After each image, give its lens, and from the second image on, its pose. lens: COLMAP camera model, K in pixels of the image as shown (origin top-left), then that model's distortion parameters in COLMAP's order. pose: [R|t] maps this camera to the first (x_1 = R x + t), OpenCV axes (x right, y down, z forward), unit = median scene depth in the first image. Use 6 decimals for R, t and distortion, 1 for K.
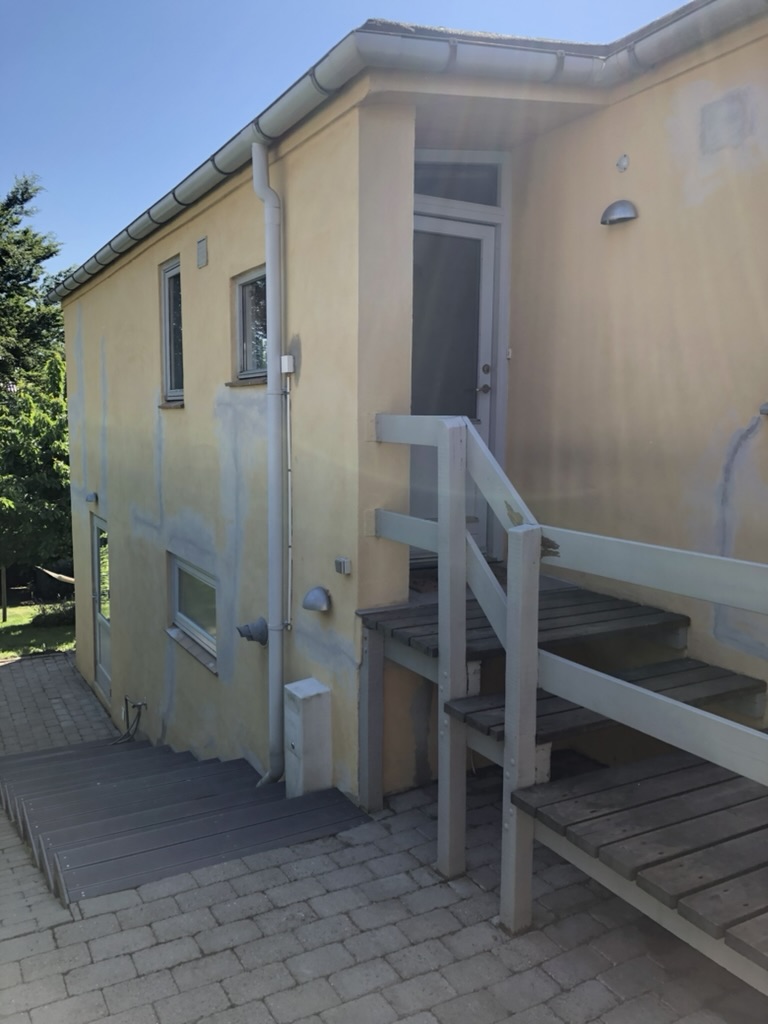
lens RADIAL K [[828.8, 0, 356.8], [0, 828.8, 512.7], [0, 0, 1]] dist [0.008525, 0.001444]
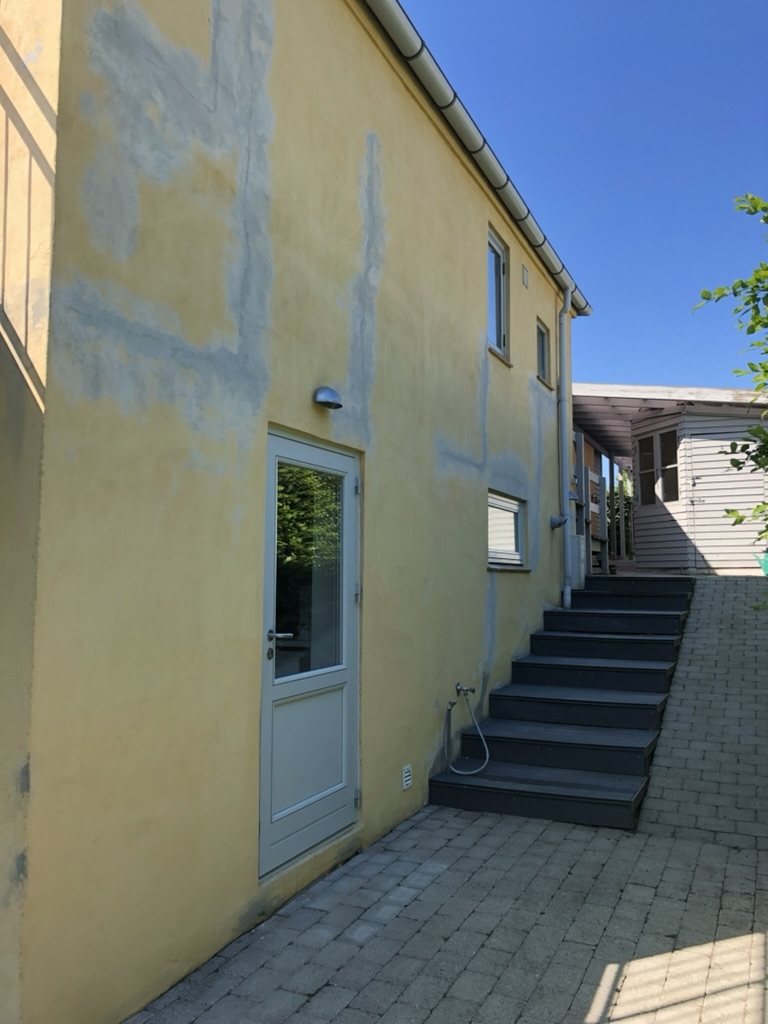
lens RADIAL K [[845.3, 0, 384.0], [0, 845.3, 512.0], [0, 0, 1]] dist [-0.006654, -0.002659]
pose [[-0.611478, 0.051799, 0.789564, -0.721542], [0.086745, 0.996229, 0.001822, 0.046118], [-0.786492, 0.069605, -0.613666, 1.297493]]
